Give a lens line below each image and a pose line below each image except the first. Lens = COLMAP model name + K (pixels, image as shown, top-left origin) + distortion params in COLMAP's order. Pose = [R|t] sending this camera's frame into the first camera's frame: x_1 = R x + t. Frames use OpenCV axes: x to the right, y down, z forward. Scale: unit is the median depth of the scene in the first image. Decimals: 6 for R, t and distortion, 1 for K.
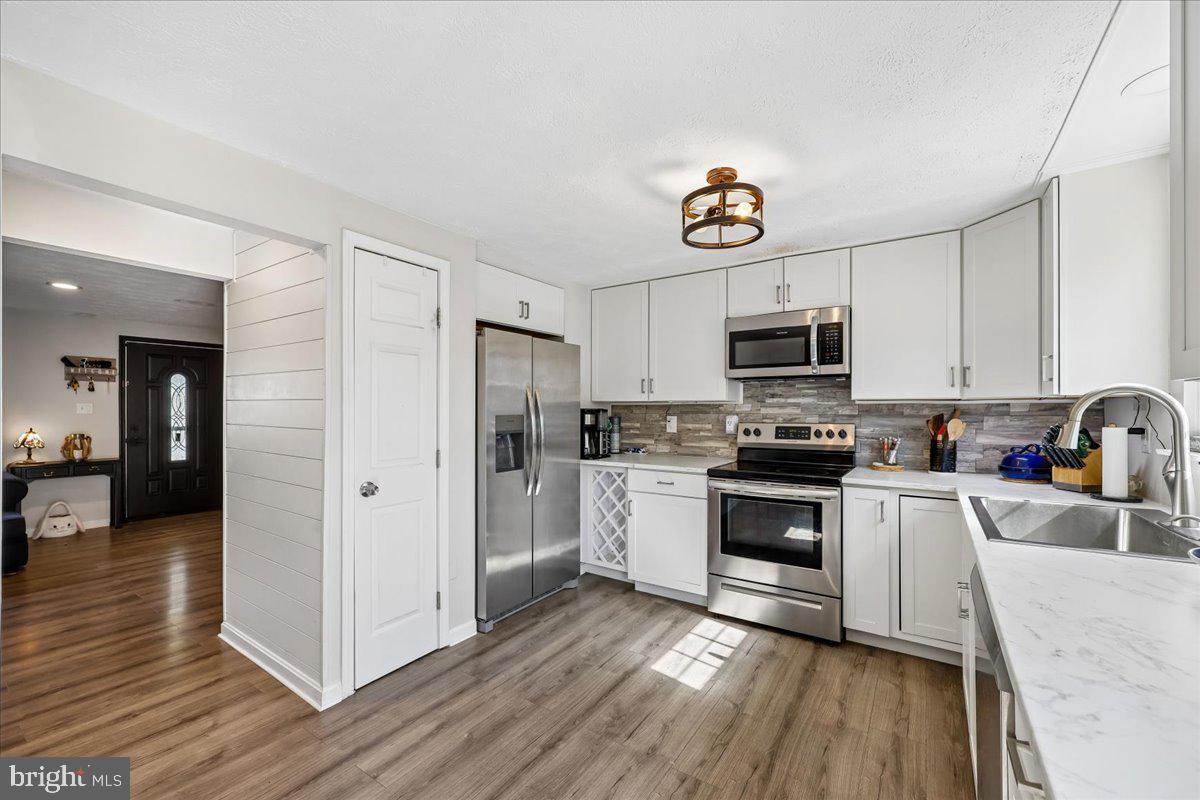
lens RADIAL K [[482.2, 0, 602.7], [0, 482.2, 410.1], [0, 0, 1]] dist [-0.001021, 0.000040]
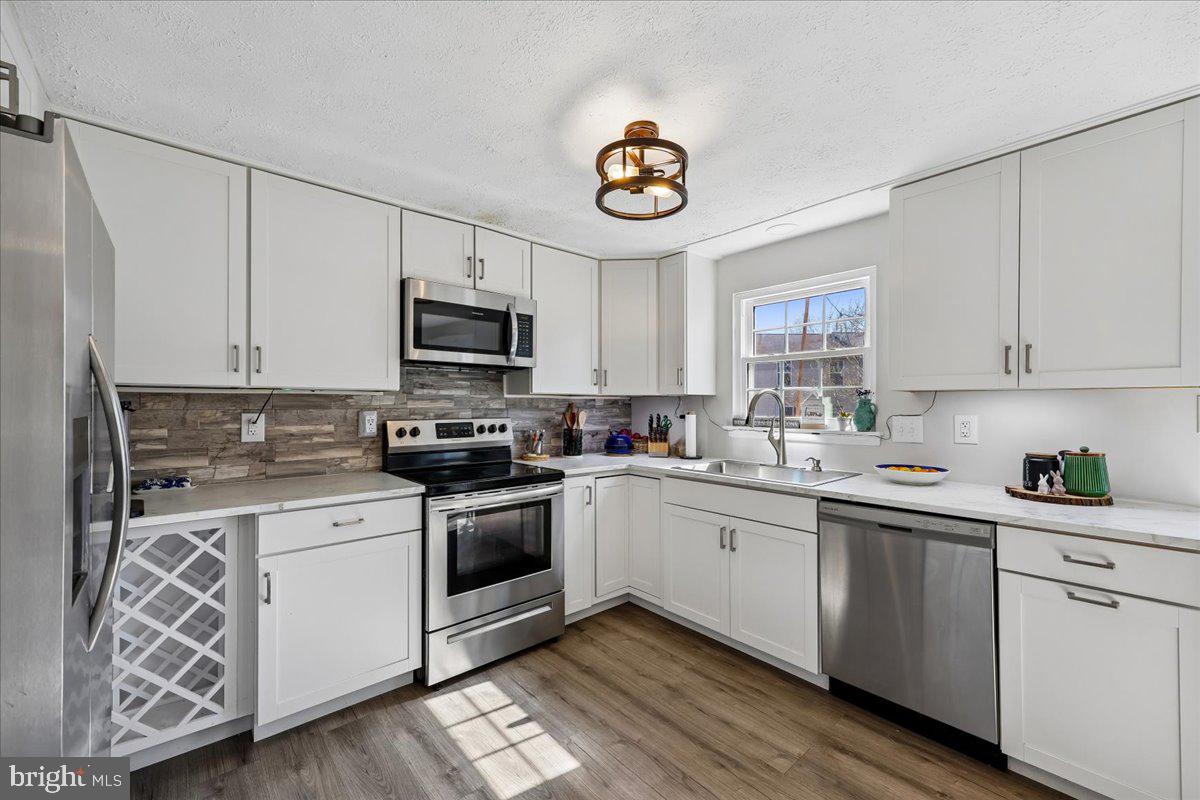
lens RADIAL K [[486.4, 0, 608.4], [0, 486.4, 404.1], [0, 0, 1]] dist [0.002105, 0.000349]
pose [[0.248808, 0.000743, 0.968553, -0.420770], [-0.001466, 0.999999, -0.000391, 0.000756], [-0.968552, -0.001323, 0.248809, 0.580384]]
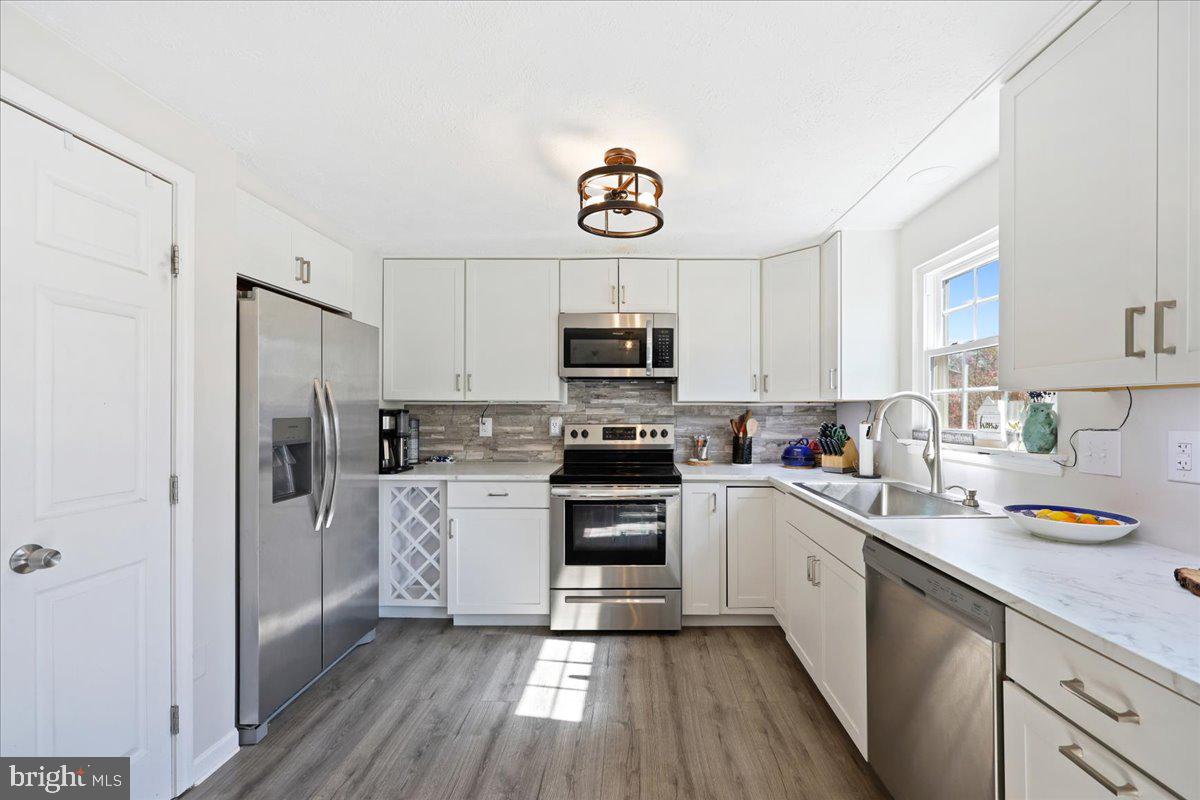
lens RADIAL K [[496.6, 0, 628.4], [0, 496.6, 411.7], [0, 0, 1]] dist [-0.001154, 0.000010]
pose [[0.834605, -0.000252, 0.550848, -0.182701], [-0.000687, 0.999999, 0.001500, -0.000311], [-0.550848, -0.001630, 0.834604, 0.134205]]
